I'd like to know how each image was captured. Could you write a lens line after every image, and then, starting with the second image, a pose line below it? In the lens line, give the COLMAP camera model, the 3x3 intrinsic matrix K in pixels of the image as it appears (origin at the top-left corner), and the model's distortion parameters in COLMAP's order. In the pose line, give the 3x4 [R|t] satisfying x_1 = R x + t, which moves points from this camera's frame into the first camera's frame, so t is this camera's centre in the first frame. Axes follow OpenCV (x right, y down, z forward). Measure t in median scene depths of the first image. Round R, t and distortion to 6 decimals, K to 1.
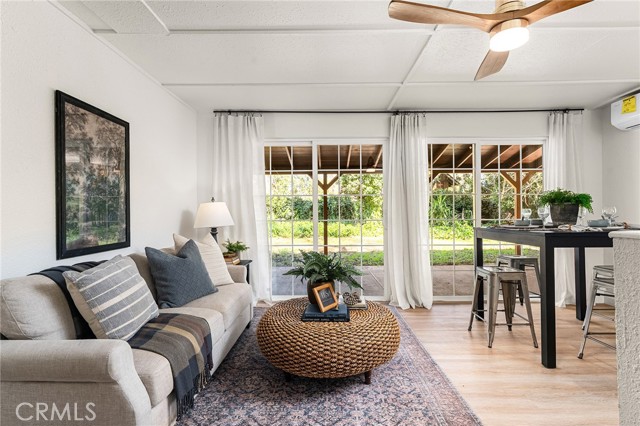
lens RADIAL K [[319.8, 0, 319.9], [0, 319.8, 212.4], [0, 0, 1]] dist [0.000932, -0.000434]
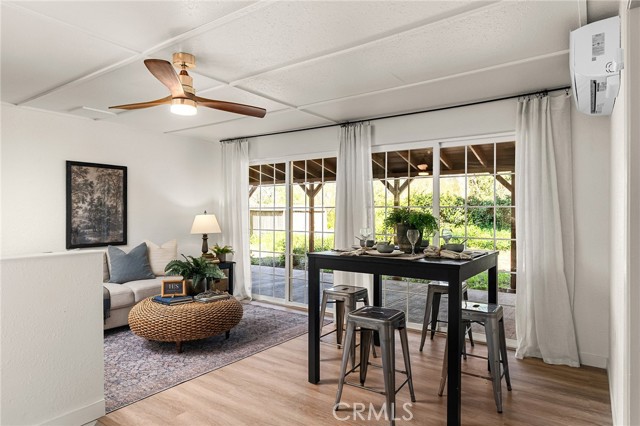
lens RADIAL K [[390.5, 0, 319.9], [0, 390.5, 213.1], [0, 0, 1]] dist [0.000711, 0.000664]
pose [[0.814294, 0.011591, -0.580338, 1.338961], [-0.008983, 0.999933, 0.007367, -0.074508], [0.580384, -0.000786, 0.814343, -0.019979]]
